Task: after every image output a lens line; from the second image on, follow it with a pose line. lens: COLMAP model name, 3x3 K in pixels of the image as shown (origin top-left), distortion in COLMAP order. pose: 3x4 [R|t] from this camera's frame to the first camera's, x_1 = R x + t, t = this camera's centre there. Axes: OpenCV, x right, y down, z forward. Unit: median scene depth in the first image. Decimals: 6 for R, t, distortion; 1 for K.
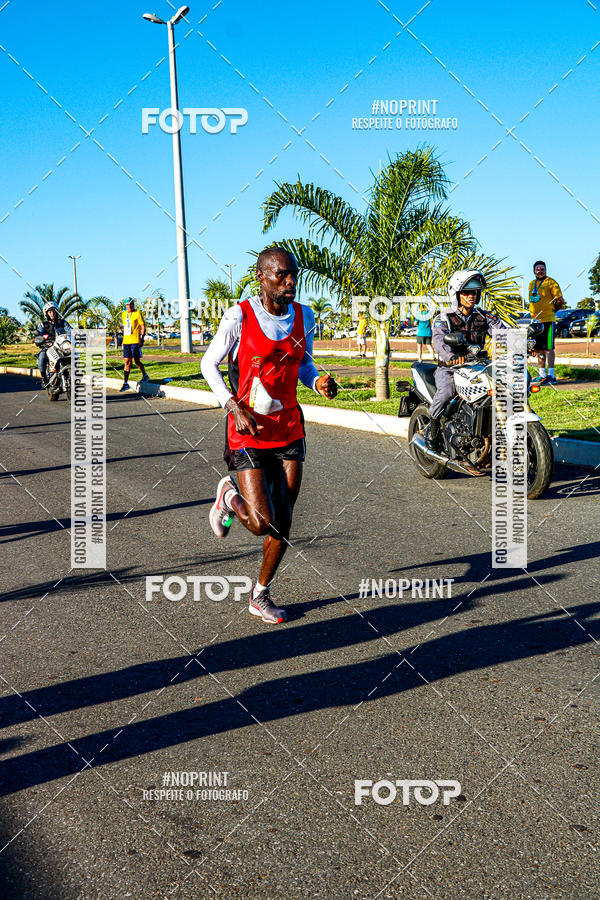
lens RADIAL K [[4238.1, 0, 300.0], [0, 4238.1, 450.0], [0, 0, 1]] dist [1.398324, 0.465583]
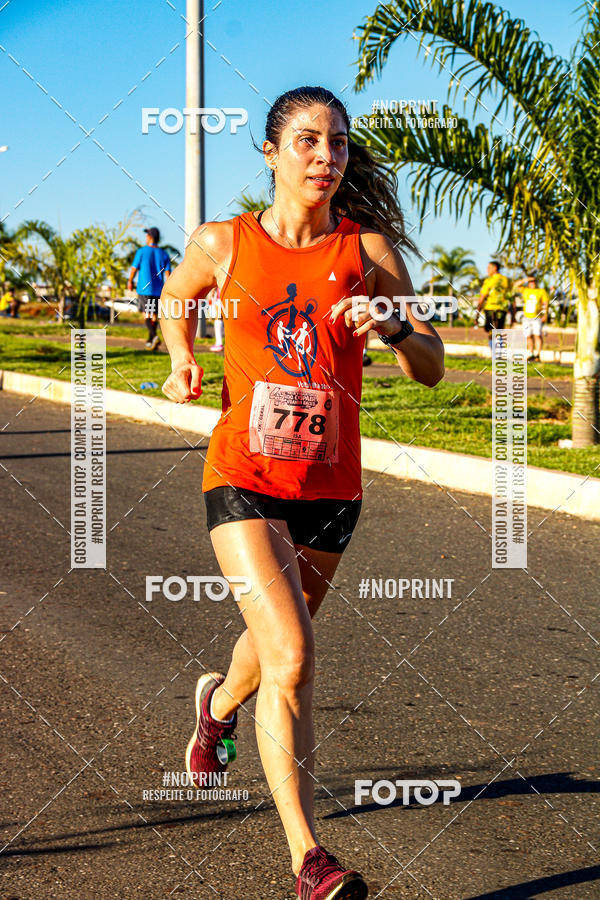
lens RADIAL K [[4238.1, 0, 300.0], [0, 4238.1, 450.0], [0, 0, 1]] dist [1.398324, 0.465583]
pose [[0.998619, 0.048484, -0.020227, -0.003002], [-0.048656, 0.998783, -0.008111, -0.005980], [0.019810, 0.009084, 0.999763, 0.517700]]
